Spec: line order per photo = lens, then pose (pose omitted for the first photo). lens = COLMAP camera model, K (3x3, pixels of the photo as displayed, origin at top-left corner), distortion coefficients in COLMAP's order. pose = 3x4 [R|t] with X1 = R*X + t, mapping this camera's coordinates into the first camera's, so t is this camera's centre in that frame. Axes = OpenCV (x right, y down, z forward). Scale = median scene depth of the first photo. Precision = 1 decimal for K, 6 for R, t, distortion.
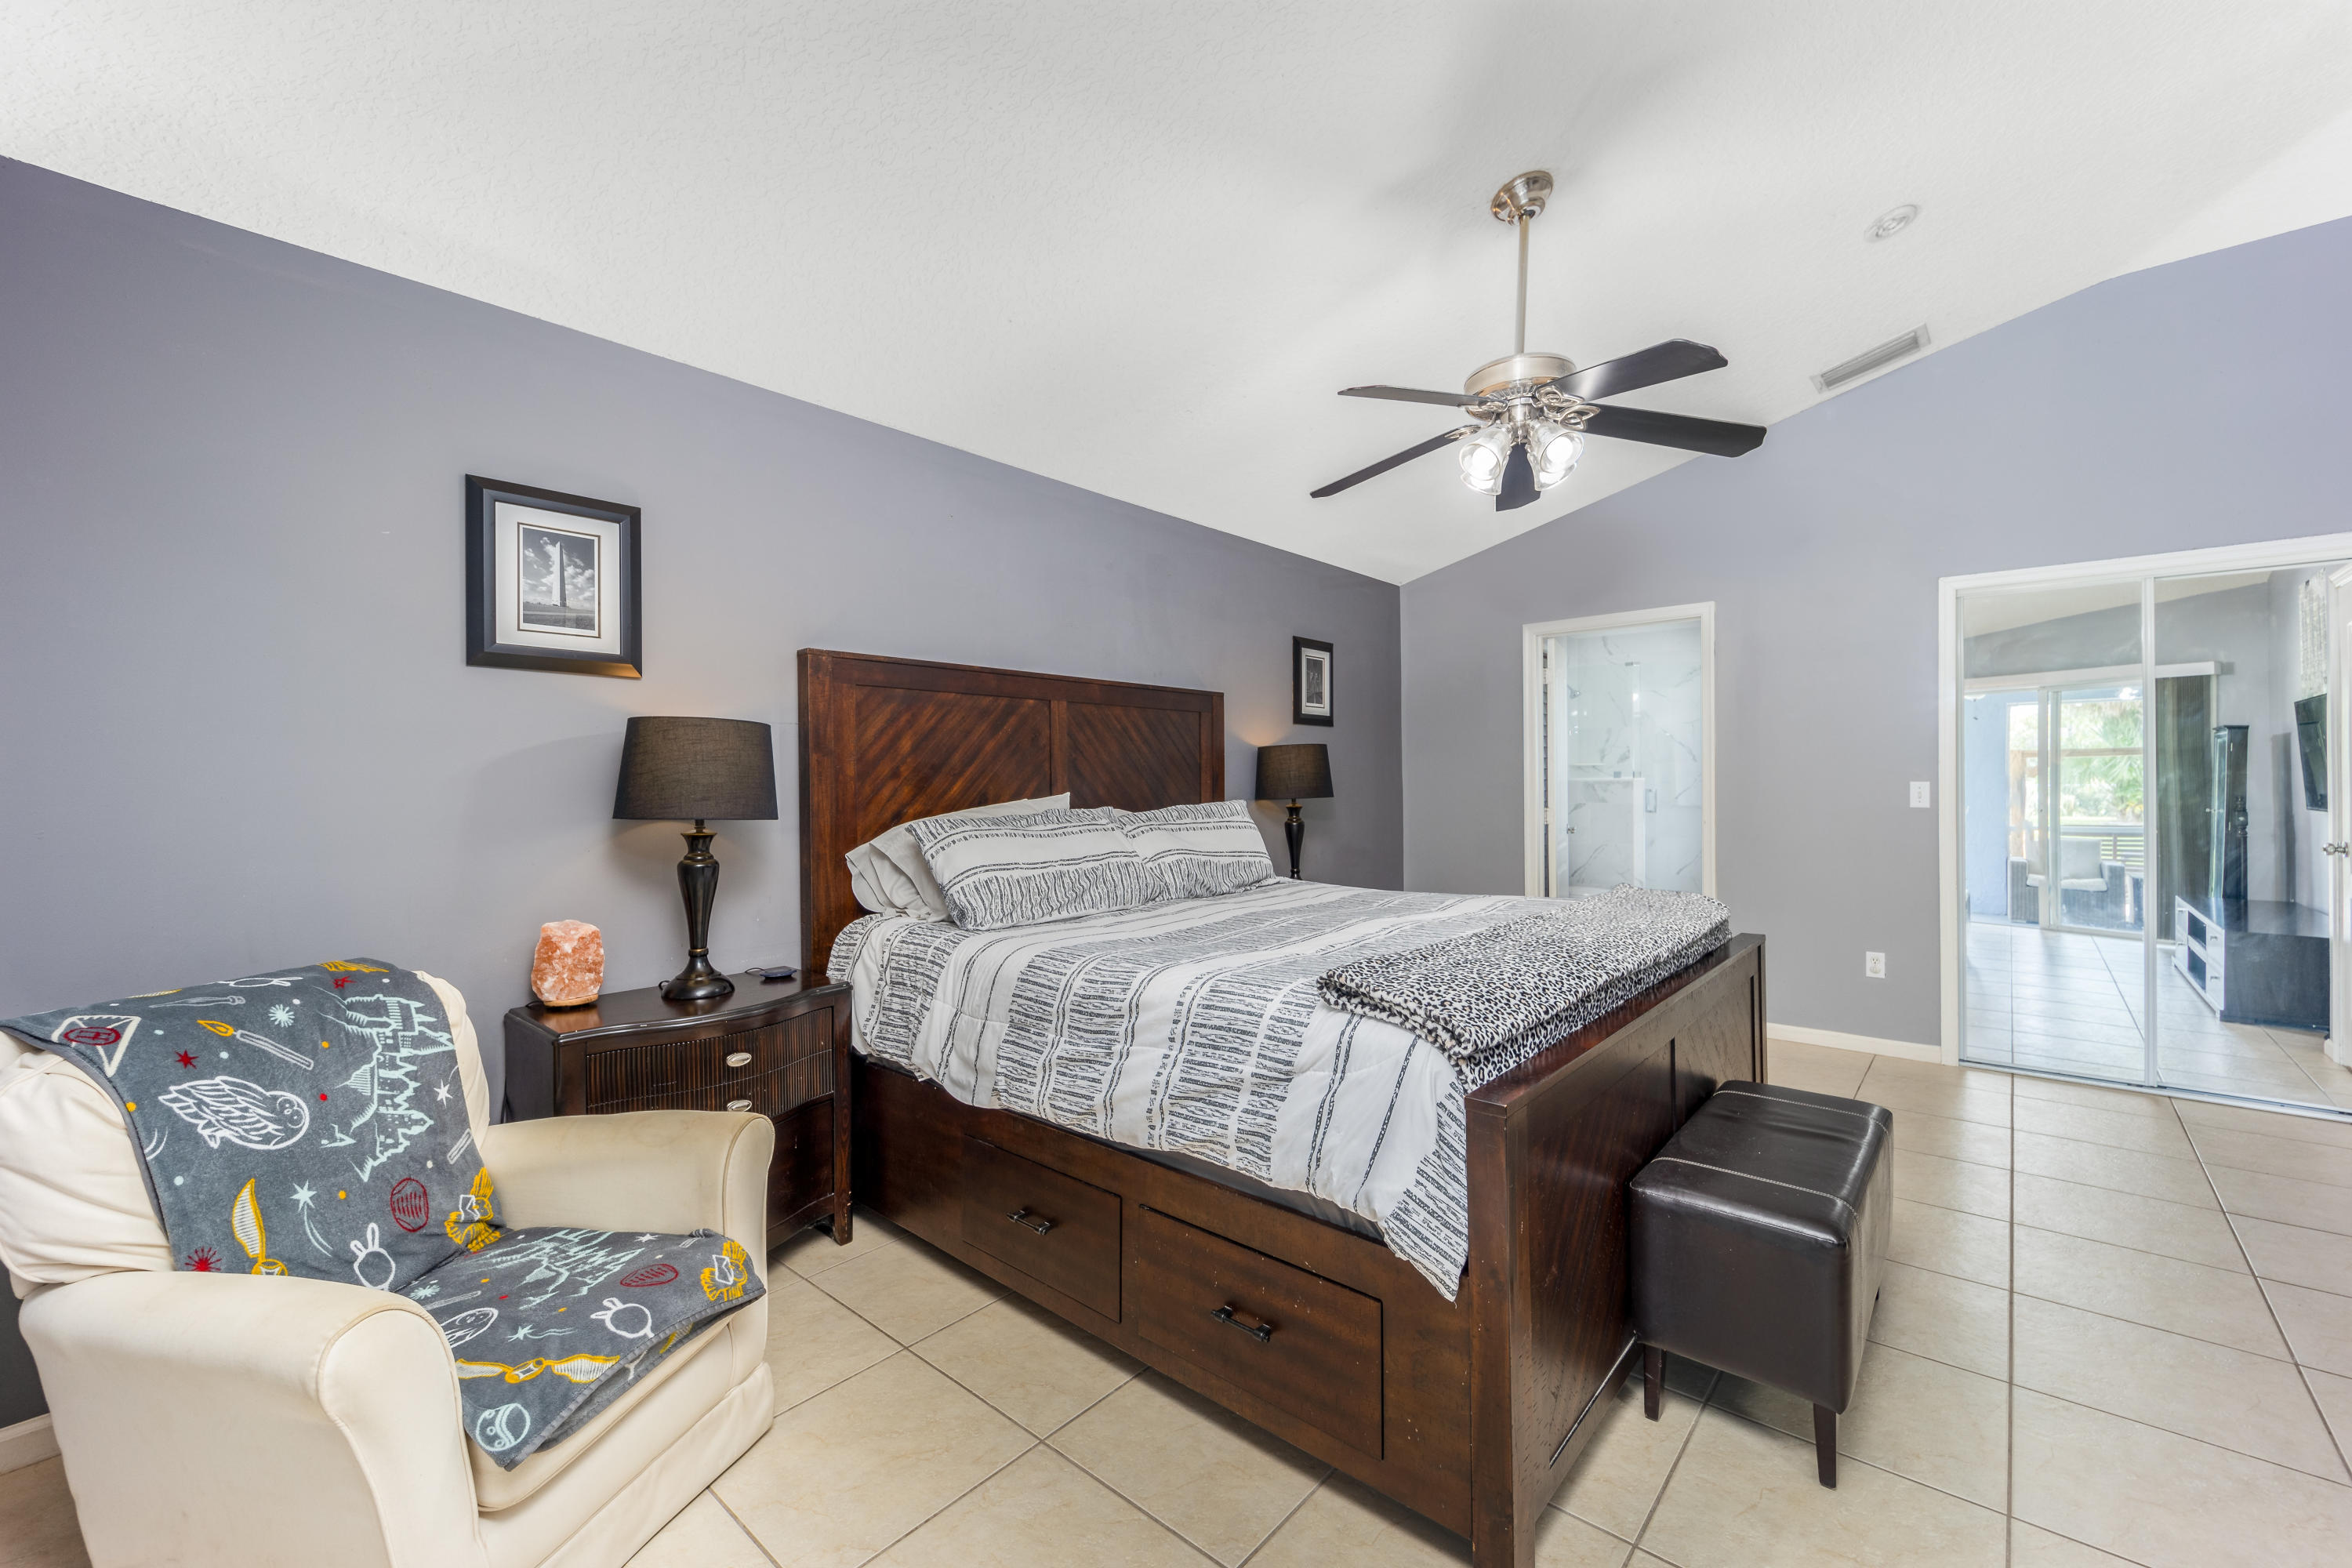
lens RADIAL K [[945.3, 0, 1179.2], [0, 945.3, 784.0], [0, 0, 1]] dist [0.039670, -0.021939]
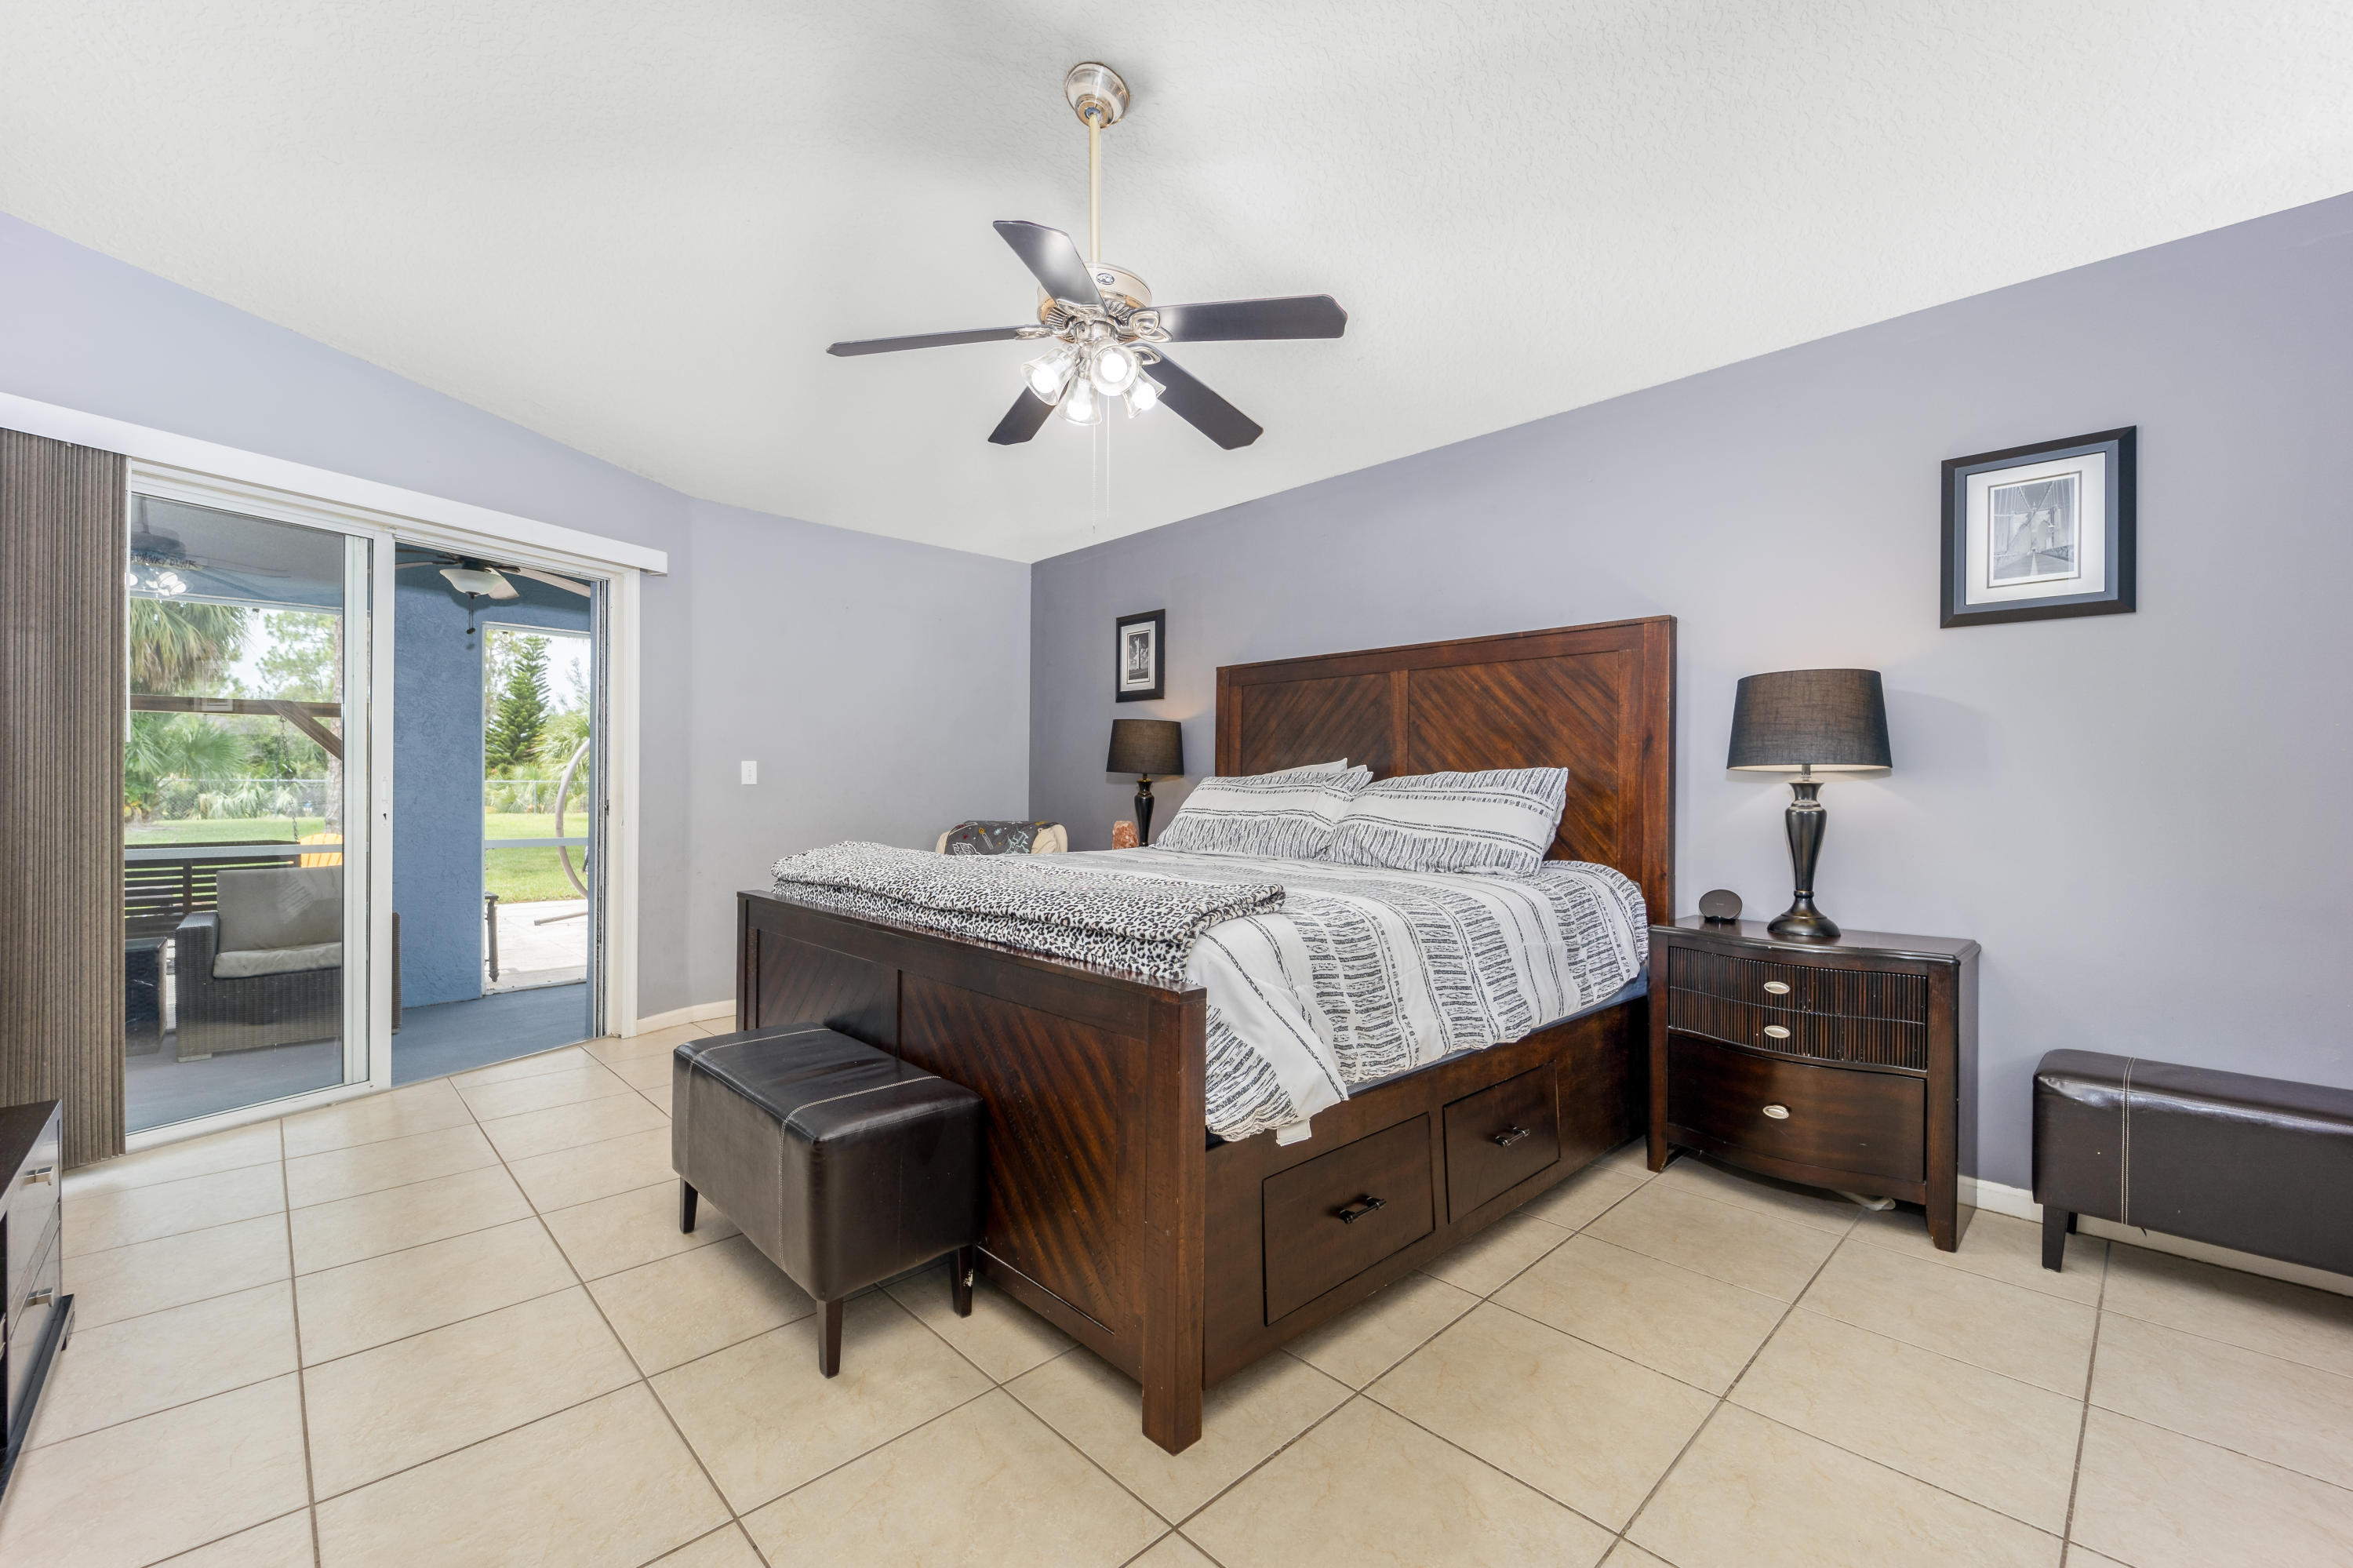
lens RADIAL K [[945.7, 0, 1179.8], [0, 945.7, 784.0], [0, 0, 1]] dist [0.039670, -0.021939]
pose [[-0.074404, 0.009512, -0.997183, 0.961017], [-0.006175, 0.999931, 0.009999, 0.028138], [0.997209, 0.006902, -0.074340, 0.864811]]
